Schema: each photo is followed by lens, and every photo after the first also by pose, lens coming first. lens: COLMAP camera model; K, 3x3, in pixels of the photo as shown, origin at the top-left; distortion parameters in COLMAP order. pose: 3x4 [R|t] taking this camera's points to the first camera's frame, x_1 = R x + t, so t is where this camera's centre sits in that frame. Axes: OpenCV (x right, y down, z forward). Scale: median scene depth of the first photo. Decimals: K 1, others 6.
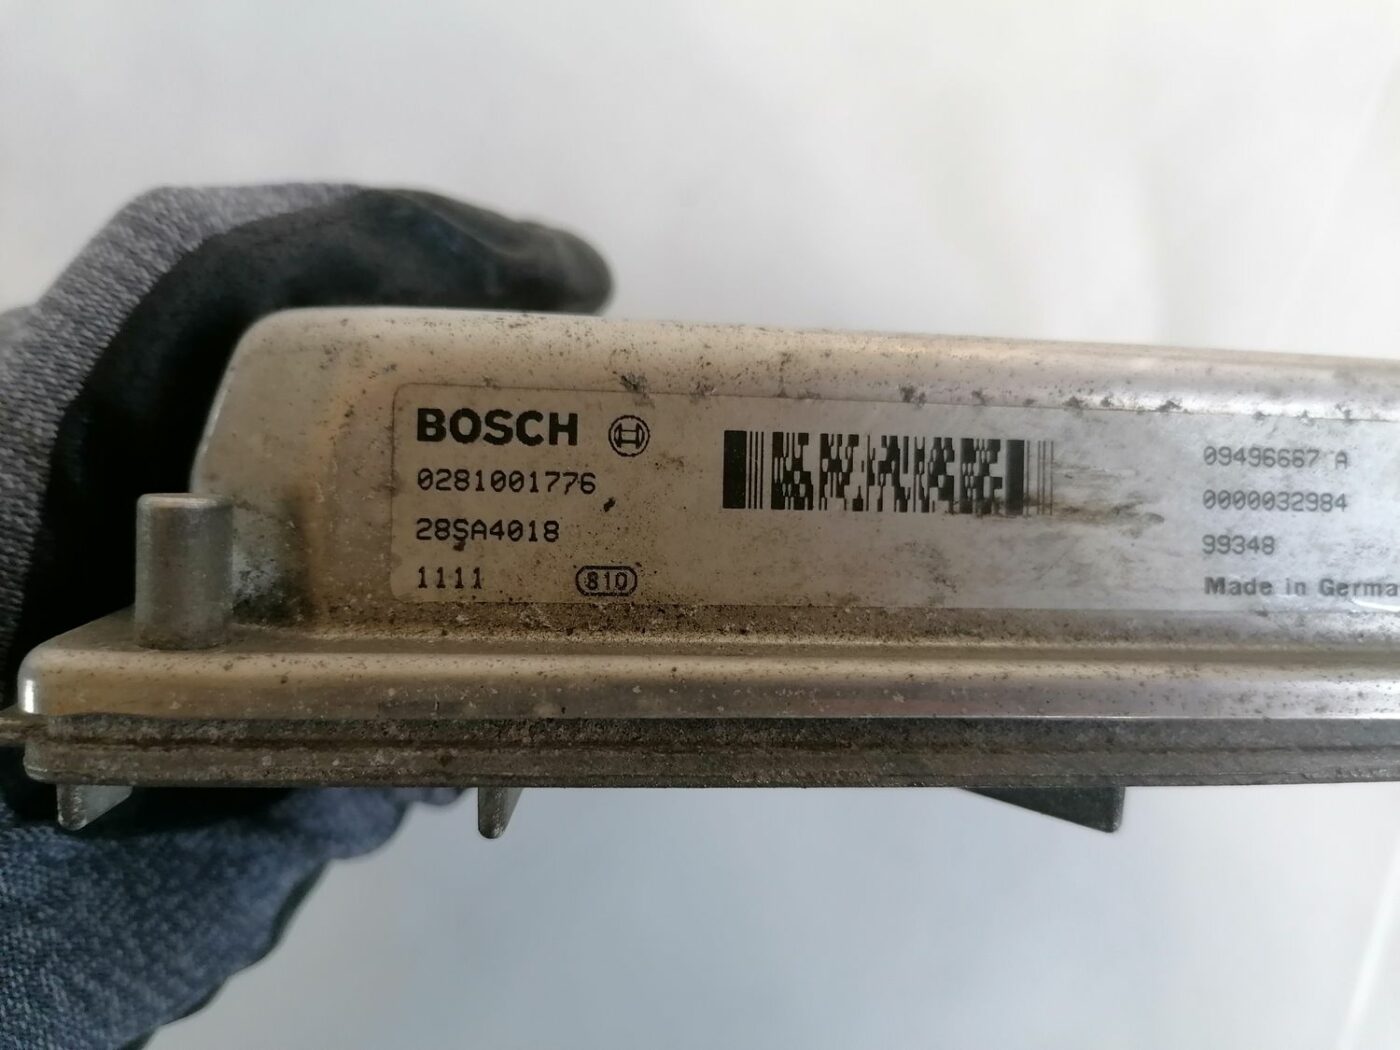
lens RADIAL K [[1122.2, 0, 706.2], [0, 1122.2, 518.3], [0, 0, 1]] dist [0.016253, -0.066327]
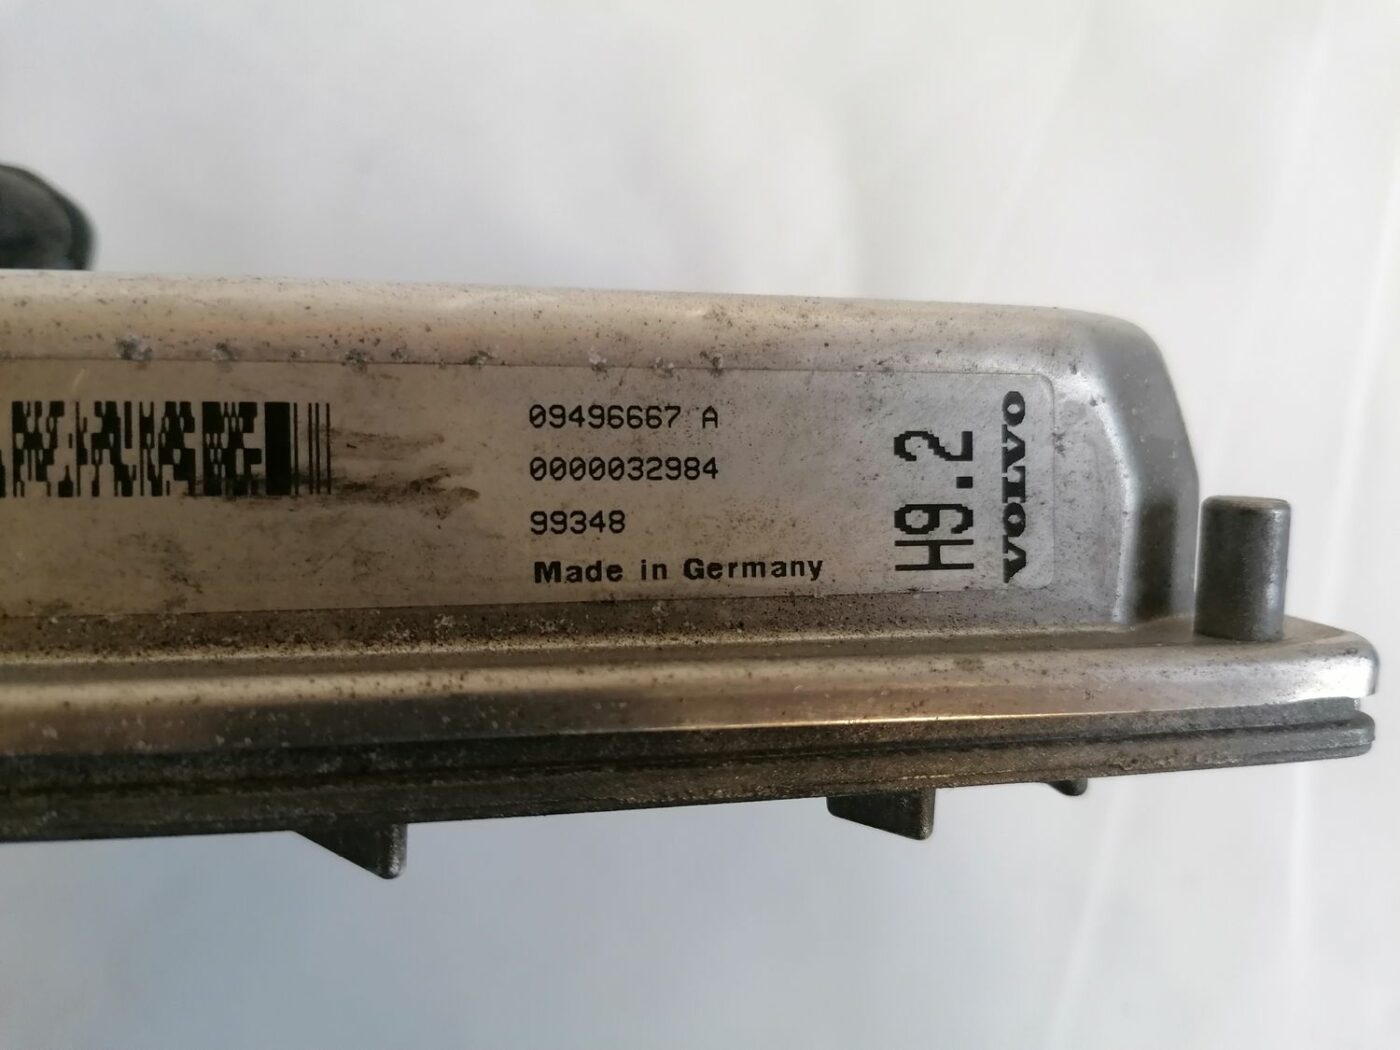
lens RADIAL K [[1122.2, 0, 699.3], [0, 1122.2, 521.3], [0, 0, 1]] dist [0.016253, -0.066327]
pose [[0.997190, -0.032699, 0.067401, 0.521337], [0.031252, 0.999261, 0.022399, 0.007106], [-0.068084, -0.020229, 0.997474, 0.165573]]
